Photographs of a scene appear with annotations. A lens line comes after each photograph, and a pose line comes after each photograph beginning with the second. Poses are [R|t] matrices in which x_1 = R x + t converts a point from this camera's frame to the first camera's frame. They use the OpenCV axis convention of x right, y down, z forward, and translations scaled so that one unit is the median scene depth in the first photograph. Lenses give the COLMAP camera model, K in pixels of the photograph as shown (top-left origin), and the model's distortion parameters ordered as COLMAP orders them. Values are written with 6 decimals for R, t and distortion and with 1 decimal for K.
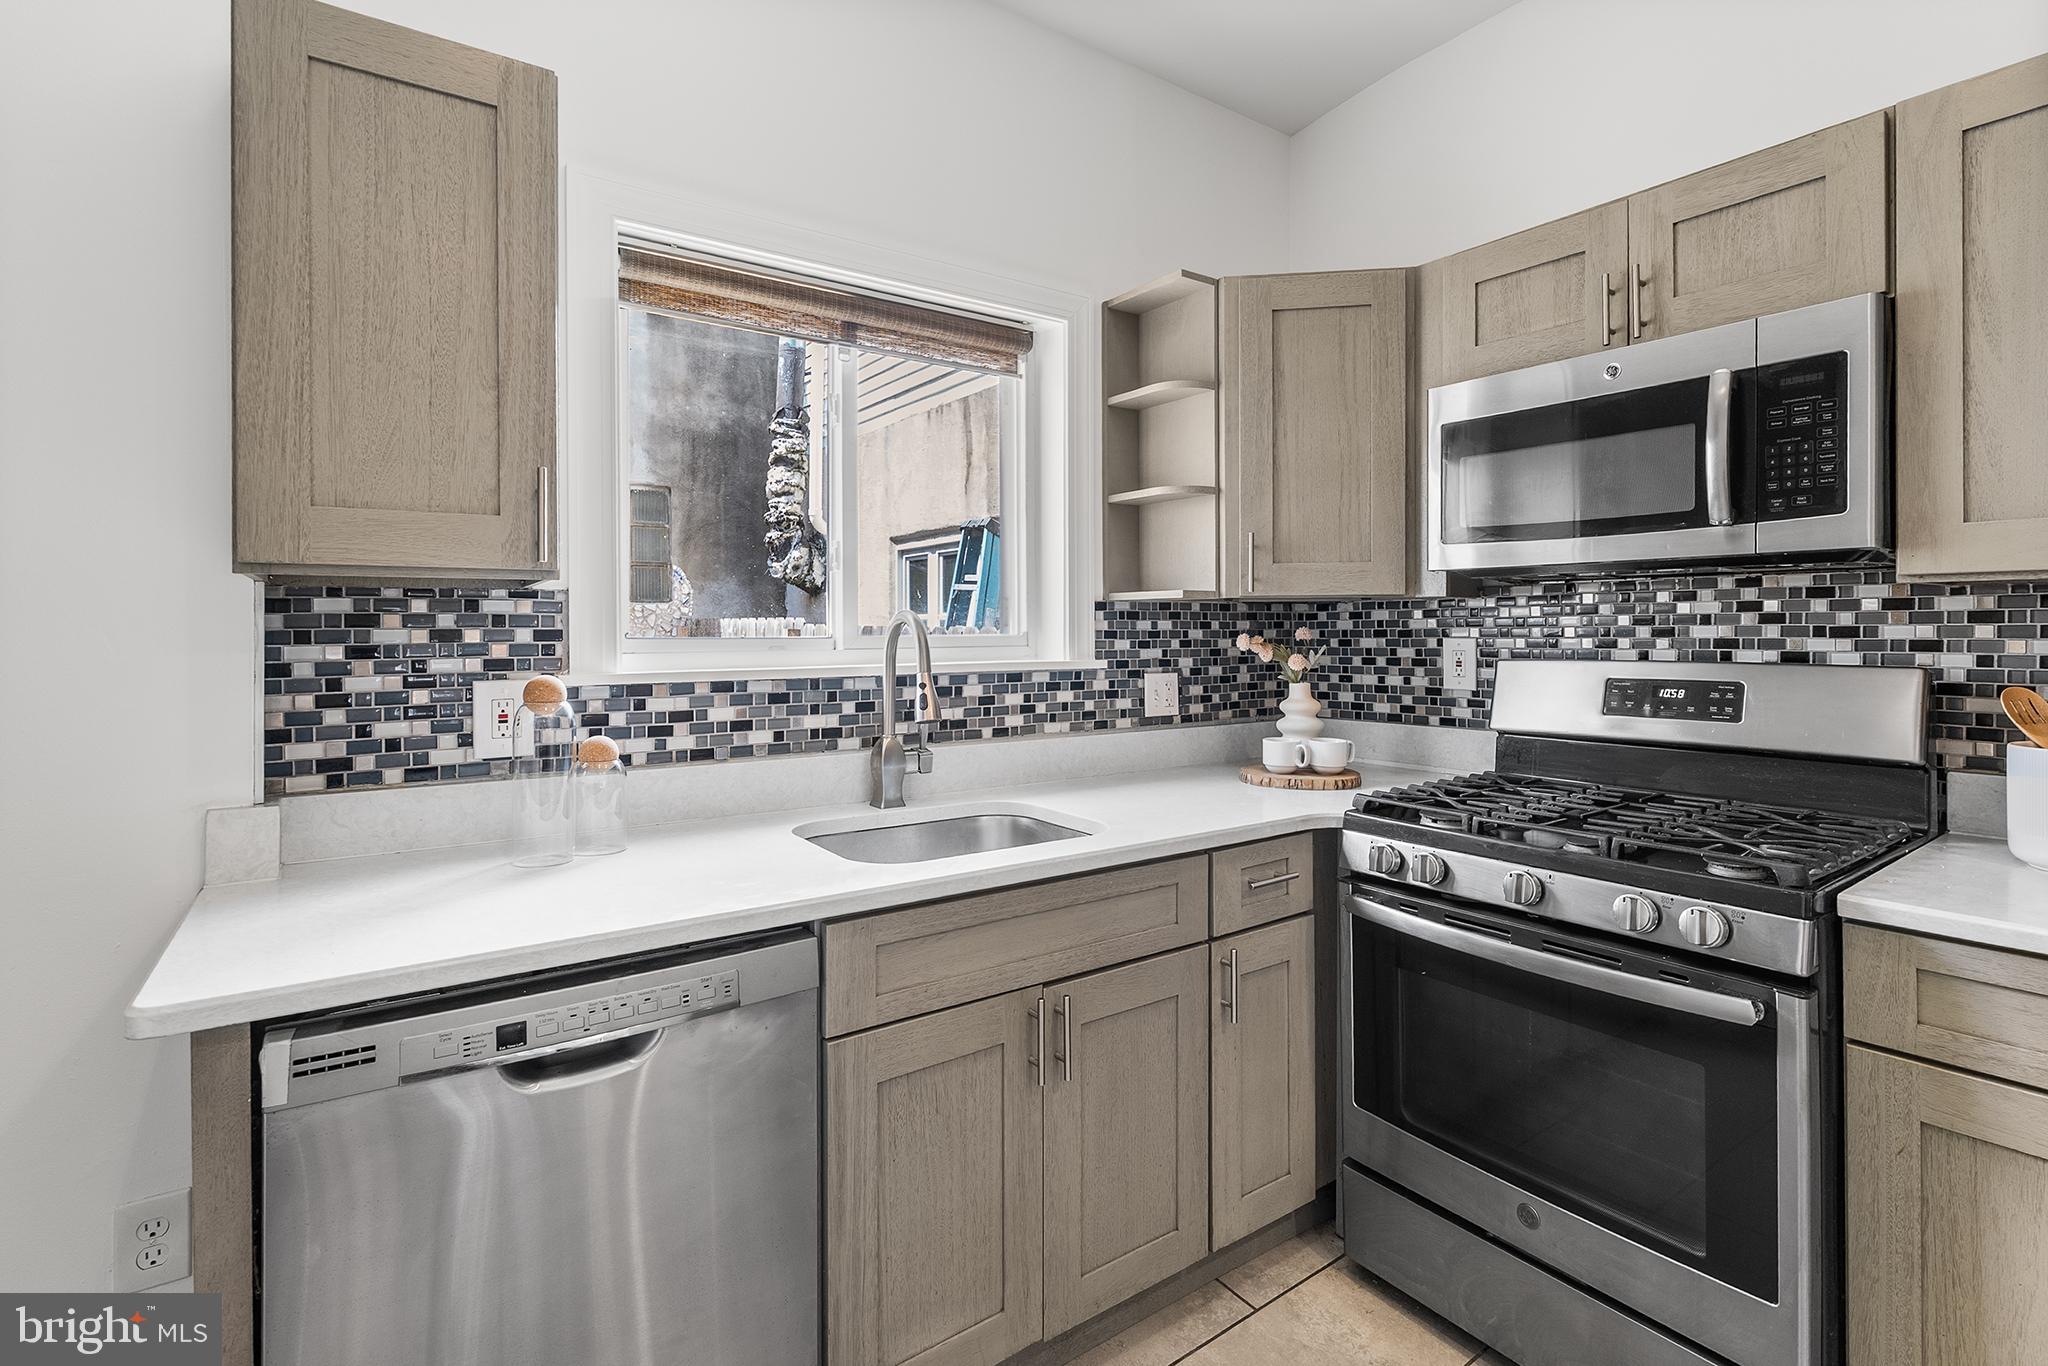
lens RADIAL K [[955.8, 0, 1024.4], [0, 955.8, 630.4], [0, 0, 1]] dist [-0.001535, -0.000351]
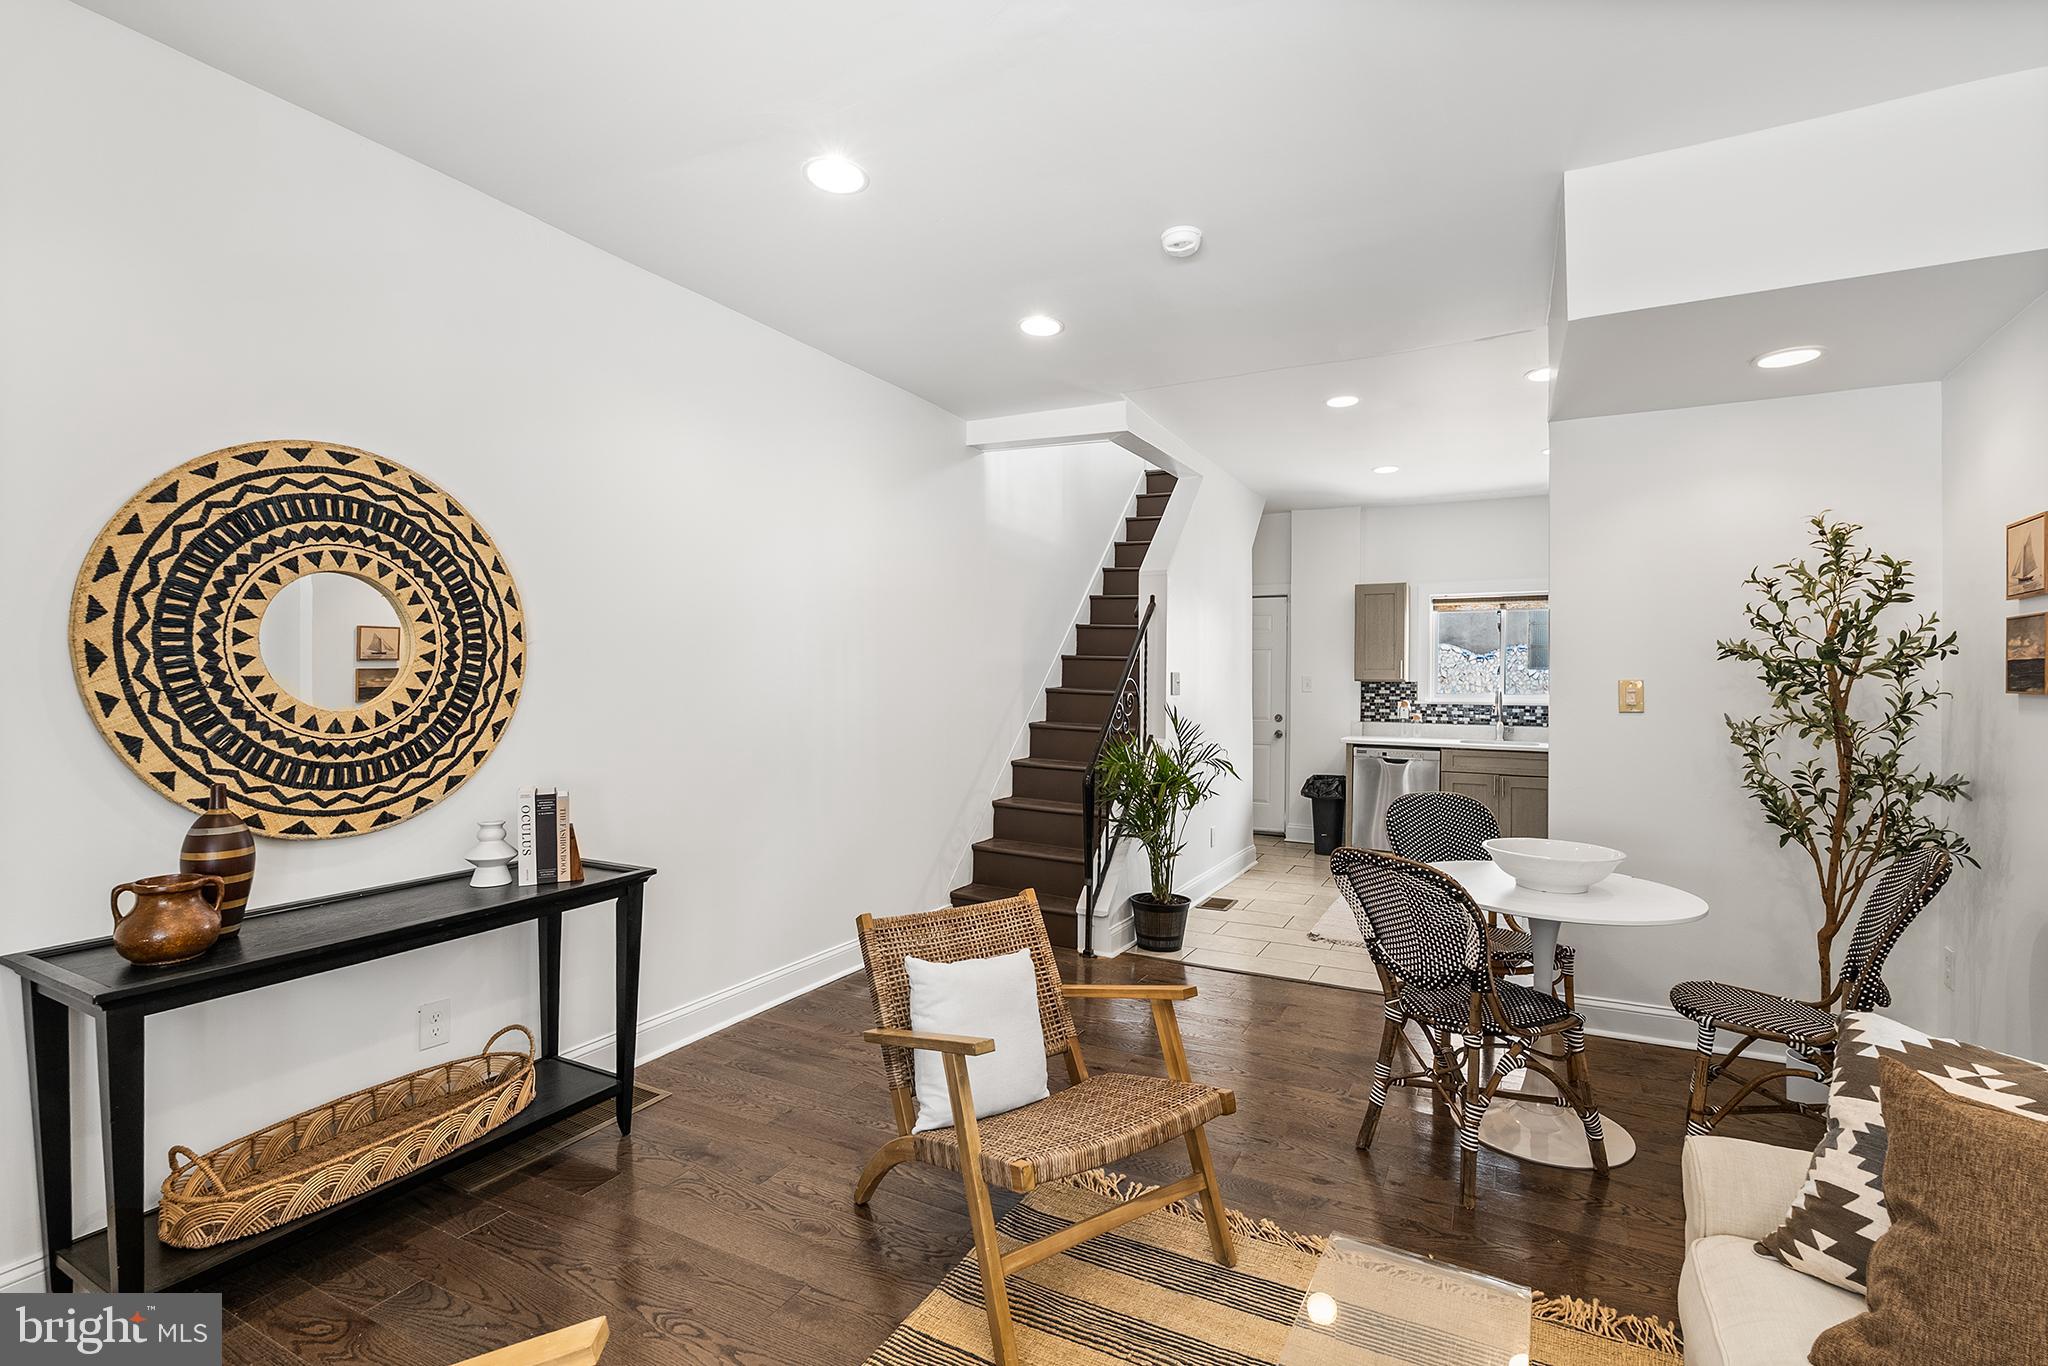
lens RADIAL K [[926.4, 0, 1047.6], [0, 926.4, 683.5], [0, 0, 1]] dist [-0.003499, -0.000058]
pose [[0.472174, 0.012043, -0.881423, 1.962287], [-0.007097, 0.999926, 0.009860, -0.051556], [0.881477, 0.001600, 0.472224, -1.998594]]
